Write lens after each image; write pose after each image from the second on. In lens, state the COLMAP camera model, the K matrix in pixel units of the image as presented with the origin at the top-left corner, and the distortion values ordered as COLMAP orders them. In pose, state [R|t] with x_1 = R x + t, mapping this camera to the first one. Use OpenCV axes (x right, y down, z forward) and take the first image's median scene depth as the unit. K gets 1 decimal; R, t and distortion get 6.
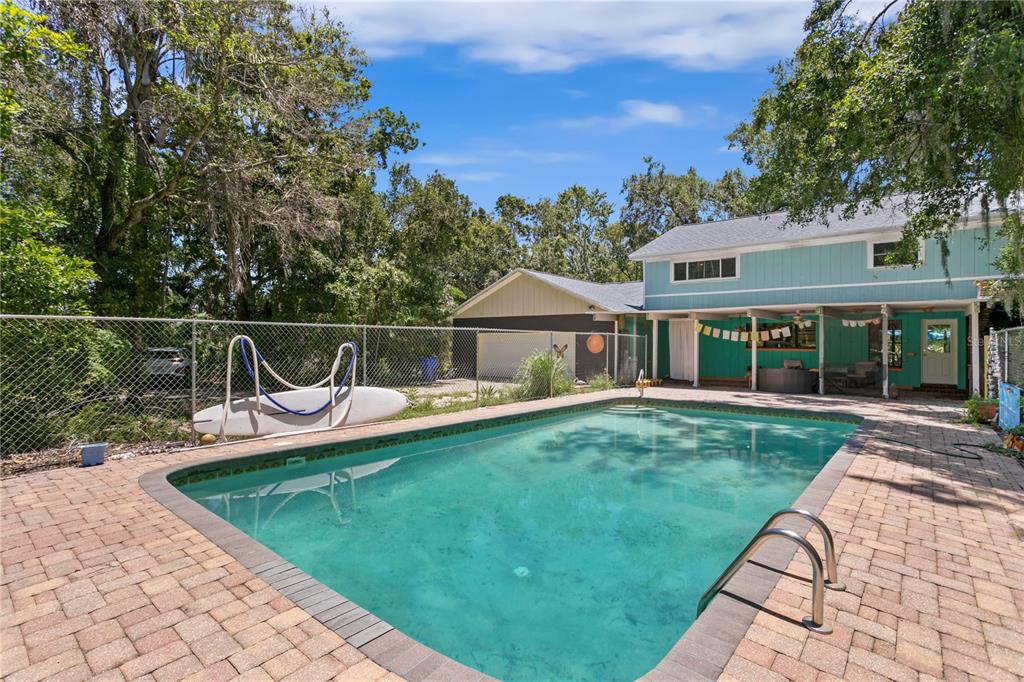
lens RADIAL K [[499.0, 0, 516.2], [0, 499.0, 338.6], [0, 0, 1]] dist [-0.010896, 0.000998]
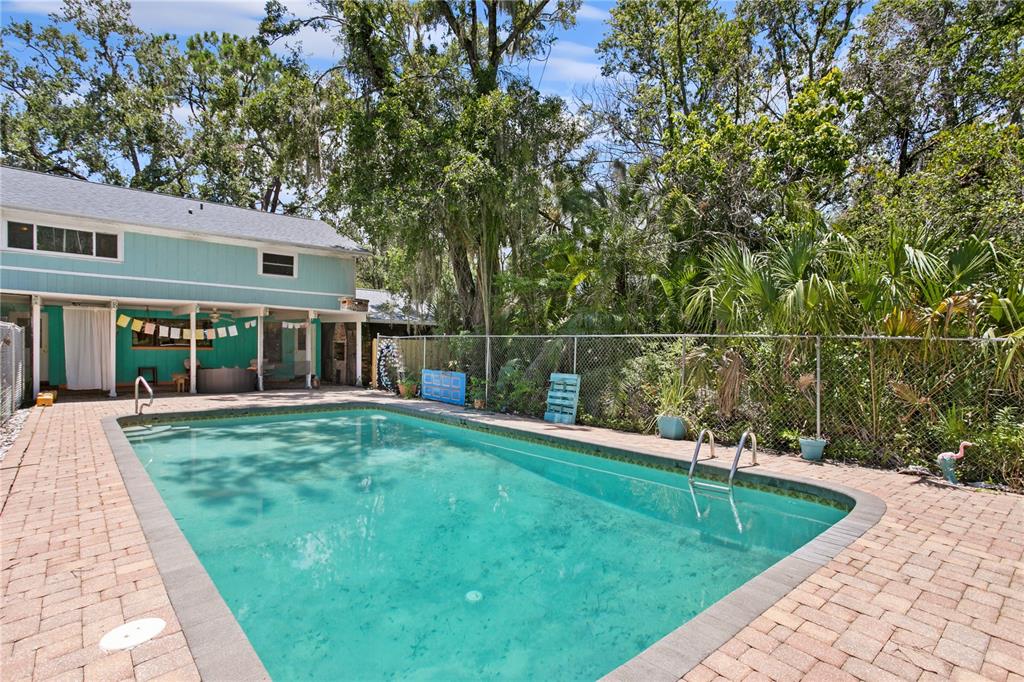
lens RADIAL K [[499.0, 0, 515.9], [0, 499.0, 347.3], [0, 0, 1]] dist [-0.010896, 0.000998]
pose [[0.152655, -0.005061, 0.988267, -0.330984], [-0.020079, 0.999765, 0.008221, 0.000540], [-0.988075, -0.021098, 0.152518, 0.294382]]
